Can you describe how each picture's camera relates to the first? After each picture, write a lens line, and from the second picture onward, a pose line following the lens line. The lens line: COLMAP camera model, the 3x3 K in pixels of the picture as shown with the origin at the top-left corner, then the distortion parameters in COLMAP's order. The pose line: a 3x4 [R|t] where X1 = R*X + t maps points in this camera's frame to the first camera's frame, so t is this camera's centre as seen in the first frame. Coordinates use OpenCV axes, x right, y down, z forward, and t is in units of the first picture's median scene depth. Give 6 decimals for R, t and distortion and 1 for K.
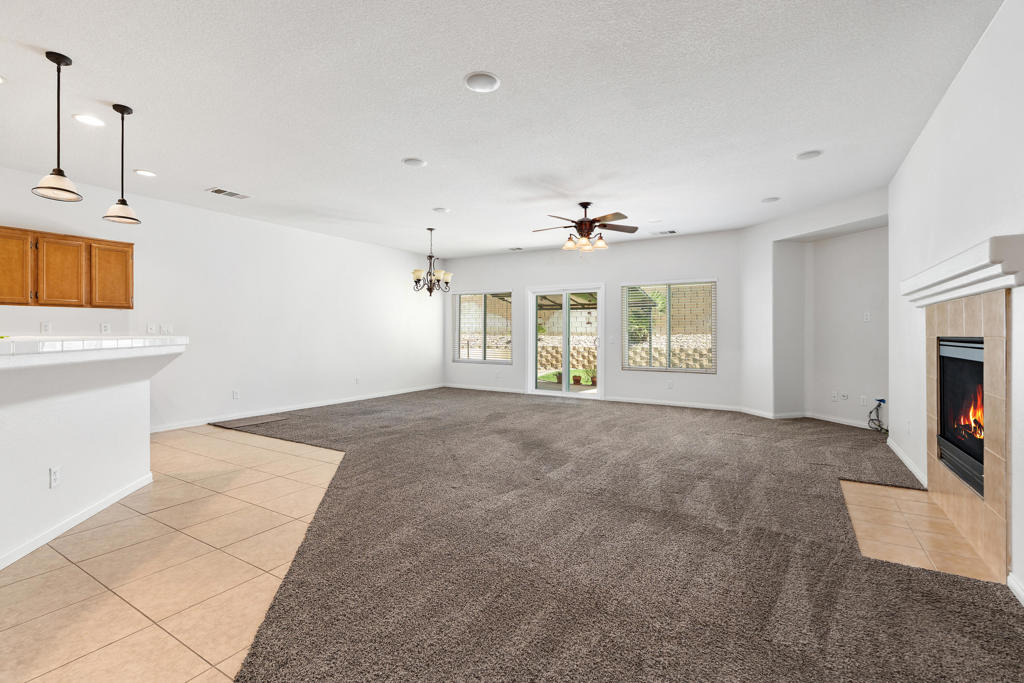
lens RADIAL K [[459.7, 0, 509.6], [0, 459.7, 332.7], [0, 0, 1]] dist [0.001608, 0.000301]
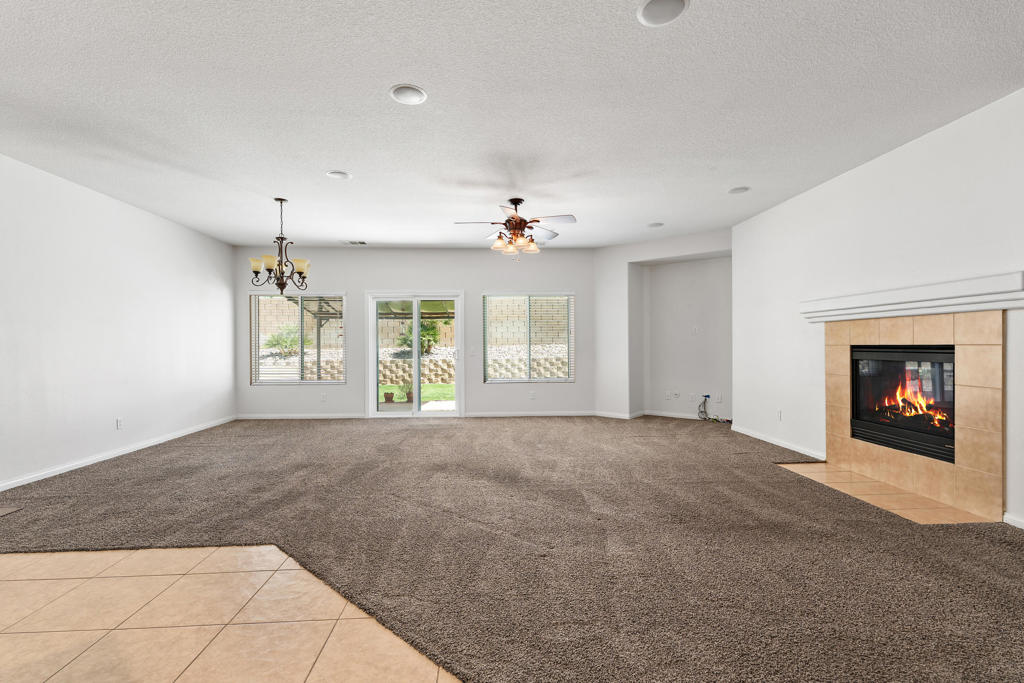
lens RADIAL K [[459.0, 0, 506.4], [0, 459.0, 346.4], [0, 0, 1]] dist [0.000553, 0.000085]
pose [[0.823748, -0.007874, 0.566901, -0.316933], [0.006081, 0.999969, 0.005053, 0.000235], [-0.566923, -0.000715, 0.823770, 0.237942]]
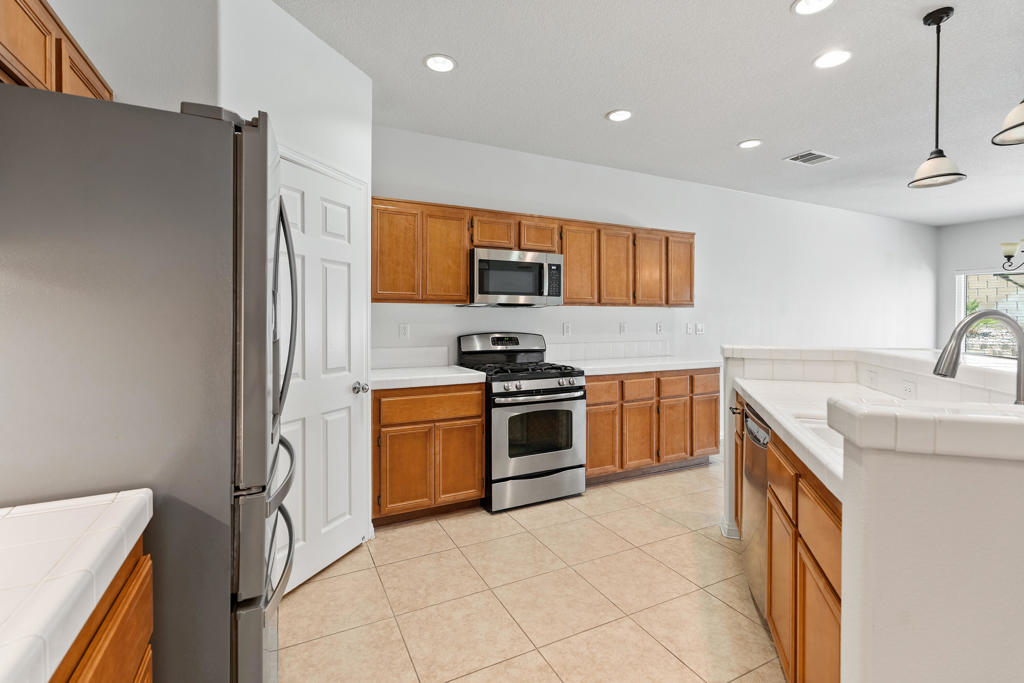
lens RADIAL K [[463.4, 0, 514.1], [0, 463.4, 318.8], [0, 0, 1]] dist [0.002090, 0.000251]
pose [[0.853063, -0.005111, -0.521783, -0.518996], [0.002937, 0.999983, -0.004994, -0.020934], [0.521799, 0.002728, 0.853064, 0.051207]]
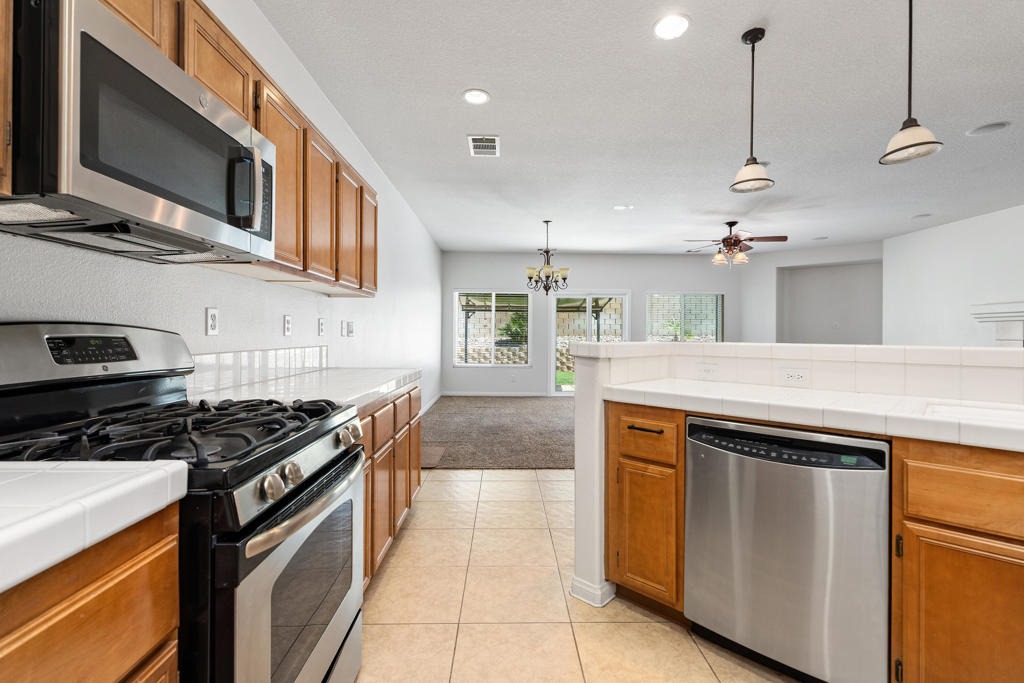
lens RADIAL K [[459.7, 0, 509.6], [0, 459.7, 332.7], [0, 0, 1]] dist [0.001608, 0.000301]
pose [[0.841687, 0.005534, 0.539938, -0.797207], [-0.004884, 0.999985, -0.002637, -0.002243], [-0.539944, -0.000418, 0.841701, 0.297805]]
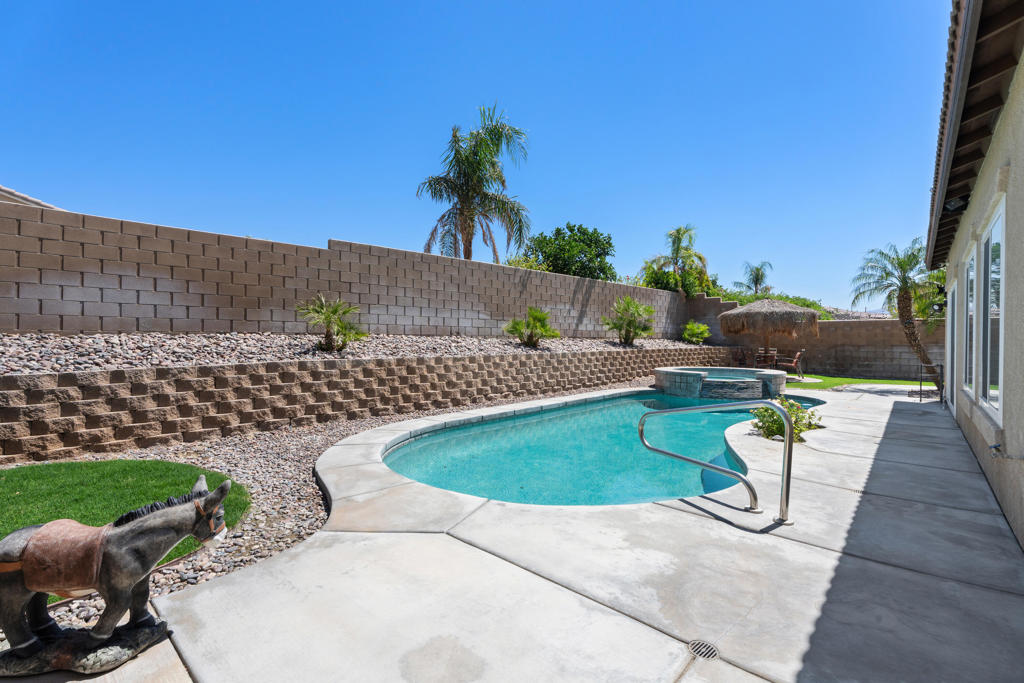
lens RADIAL K [[459.0, 0, 506.4], [0, 459.0, 346.4], [0, 0, 1]] dist [0.000553, 0.000085]
pose [[0.177568, -0.013644, 0.984014, 0.330943], [-0.001921, 0.999897, 0.014211, 0.017861], [-0.984107, -0.004413, 0.177524, 1.330463]]
